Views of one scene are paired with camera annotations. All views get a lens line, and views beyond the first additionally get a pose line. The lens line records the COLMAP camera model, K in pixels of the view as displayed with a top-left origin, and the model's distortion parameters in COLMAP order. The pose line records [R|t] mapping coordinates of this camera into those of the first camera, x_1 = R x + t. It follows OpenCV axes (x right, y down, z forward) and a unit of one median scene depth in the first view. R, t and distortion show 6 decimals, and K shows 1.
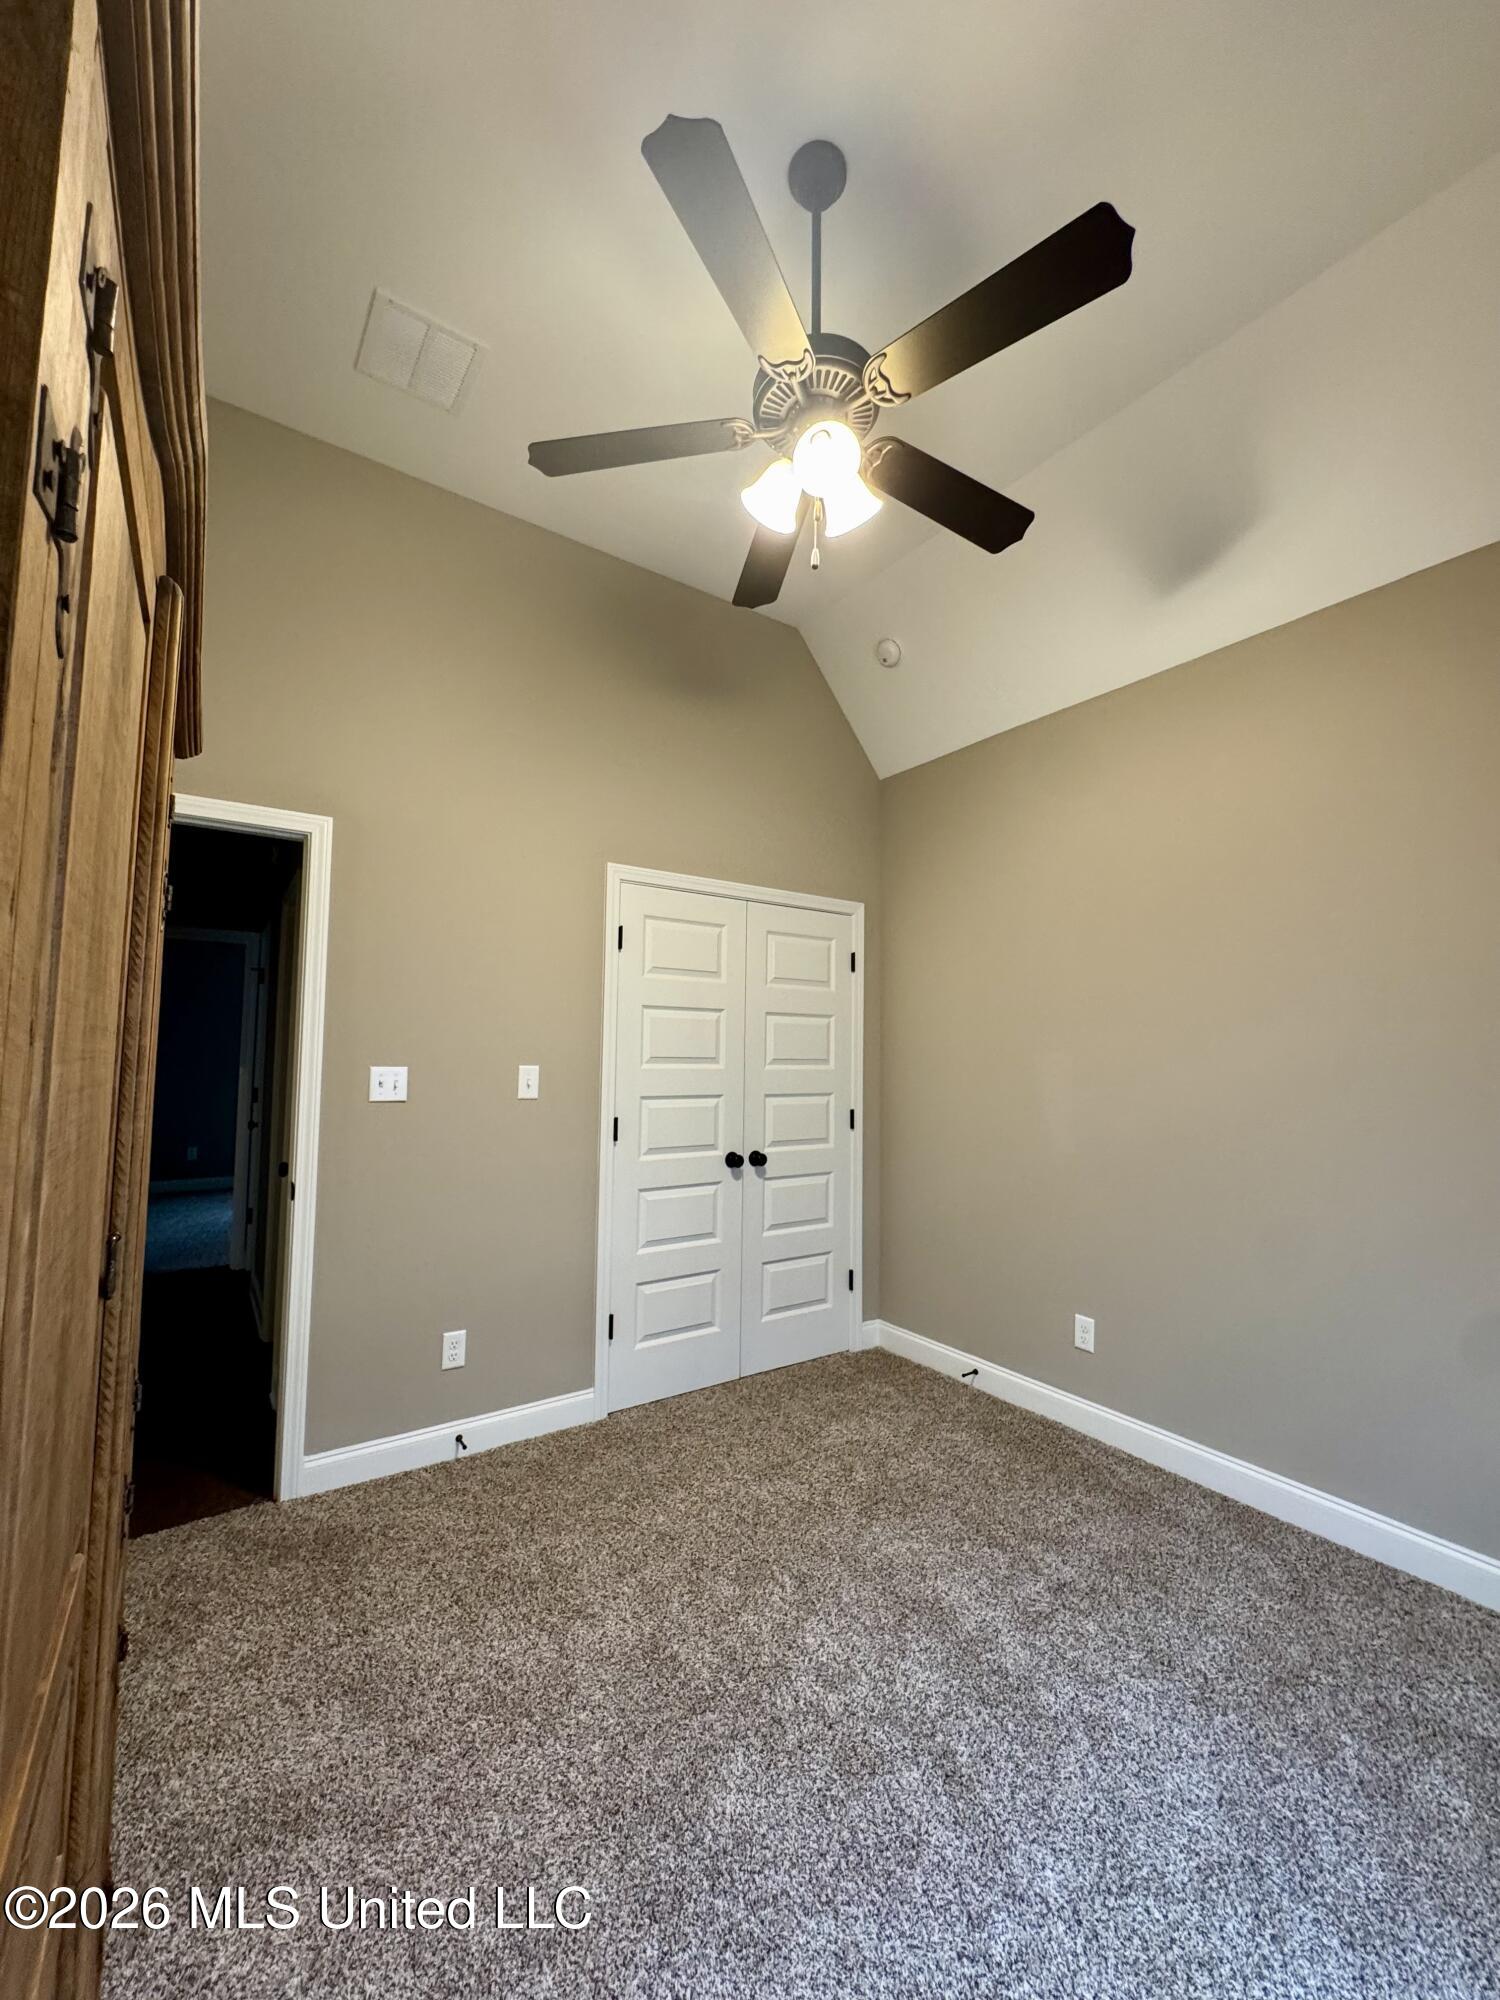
lens RADIAL K [[792.3, 0, 770.0], [0, 792.3, 1001.9], [0, 0, 1]] dist [-0.000039, 0.000013]
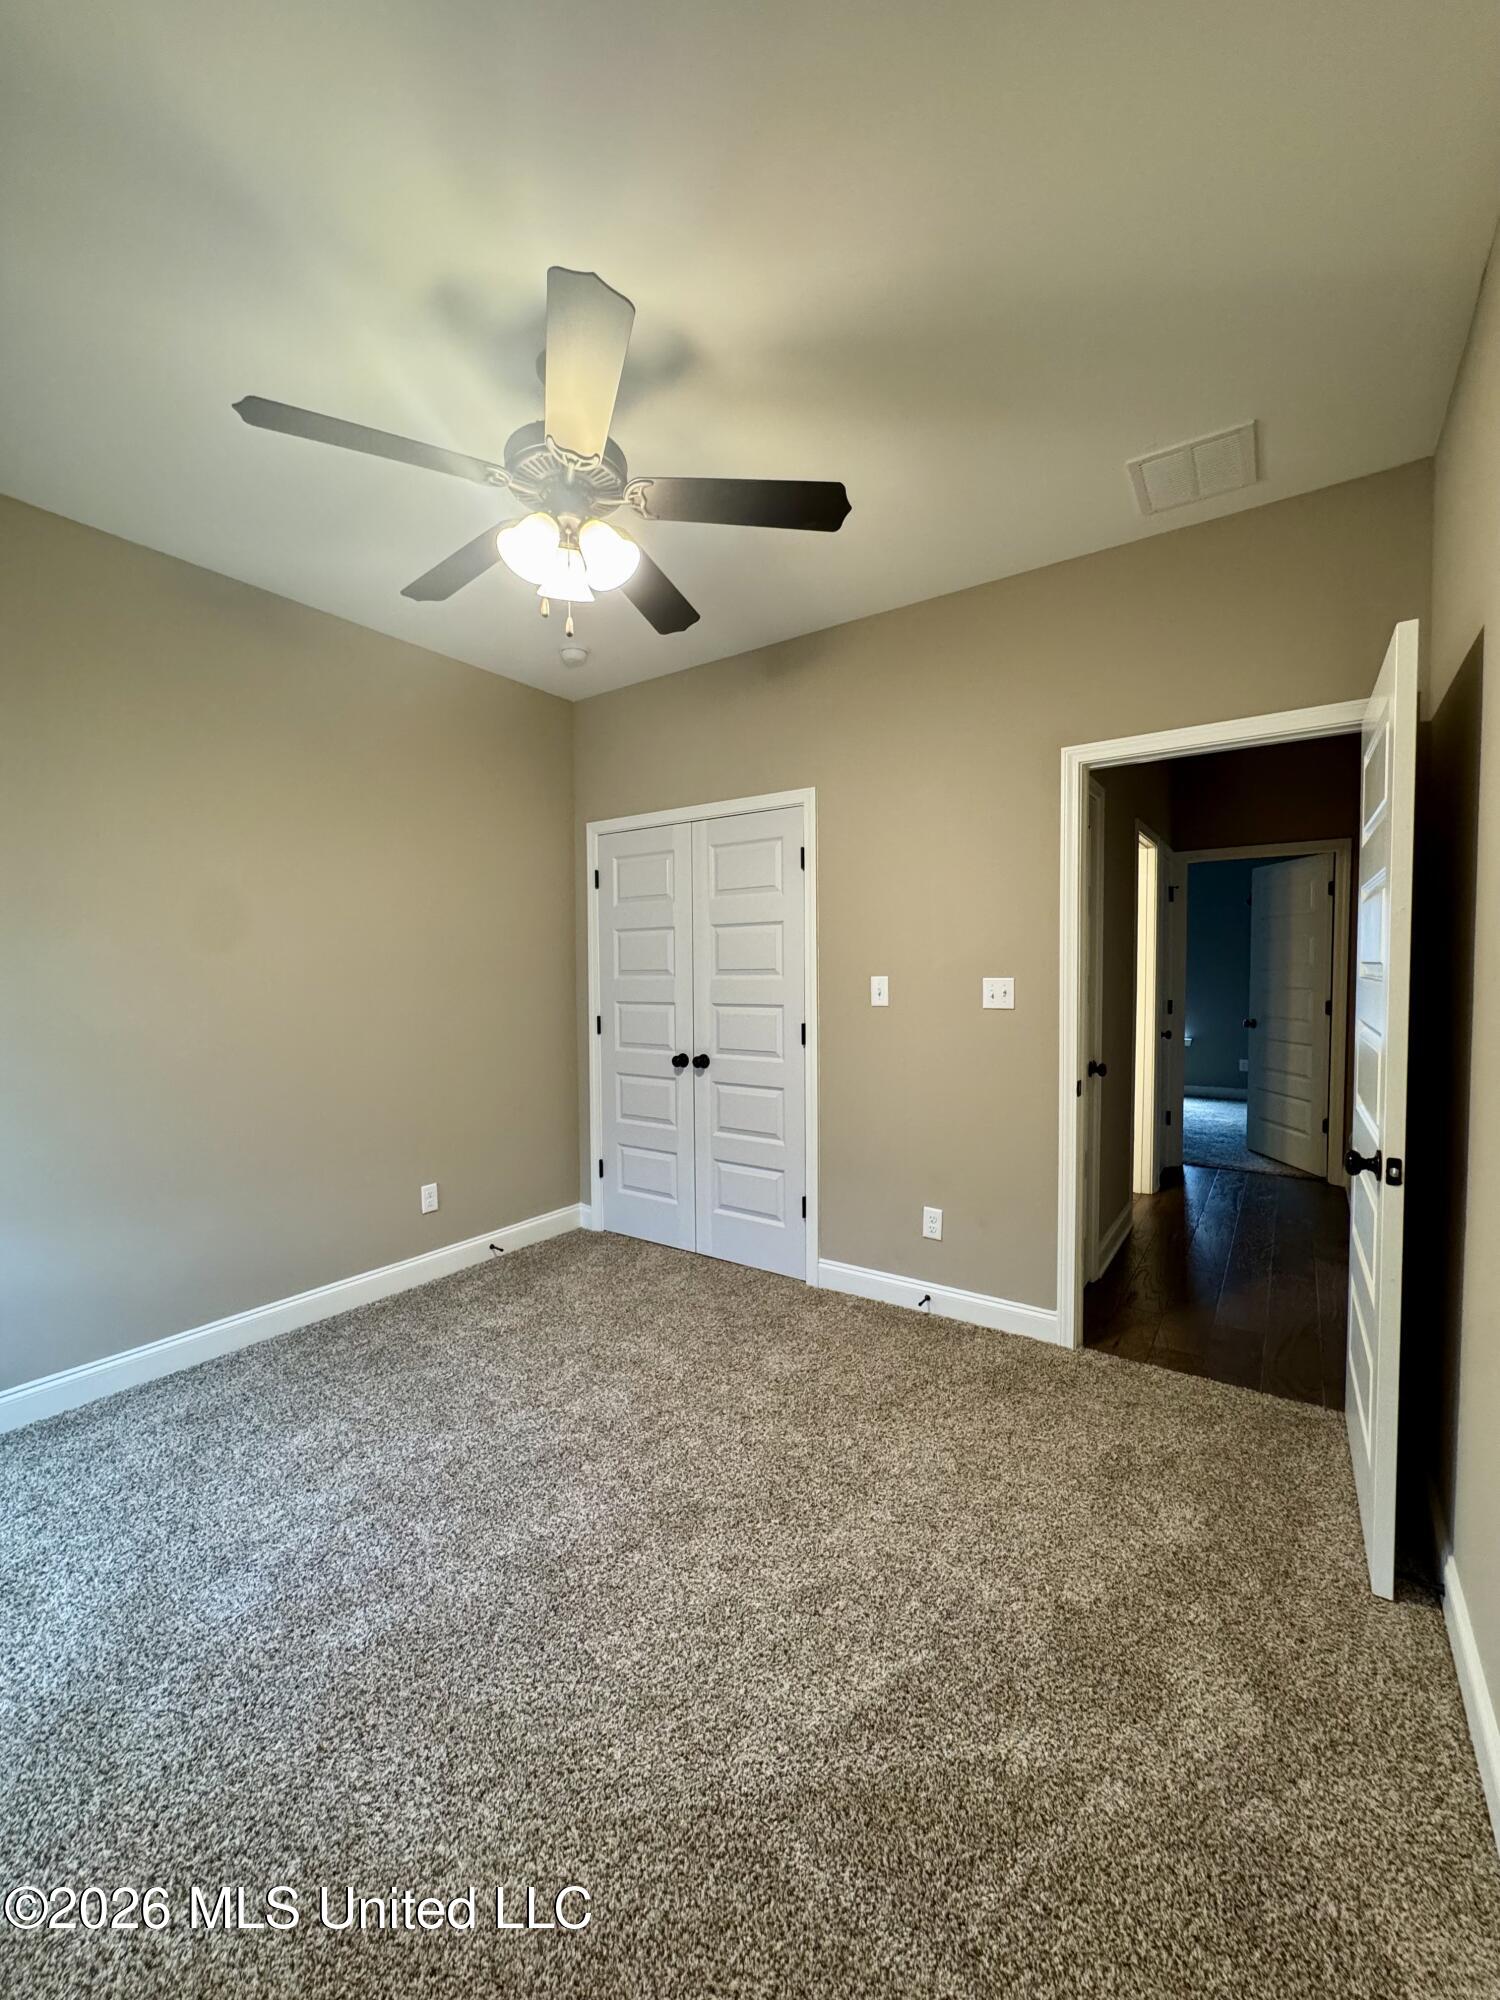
lens RADIAL K [[792.3, 0, 770.0], [0, 792.3, 1001.9], [0, 0, 1]] dist [-0.000039, 0.000013]
pose [[0.355245, 0.027380, -0.934372, 0.953493], [0.078626, 0.995154, 0.059054, 0.056765], [0.931461, -0.094445, 0.351371, 0.672316]]
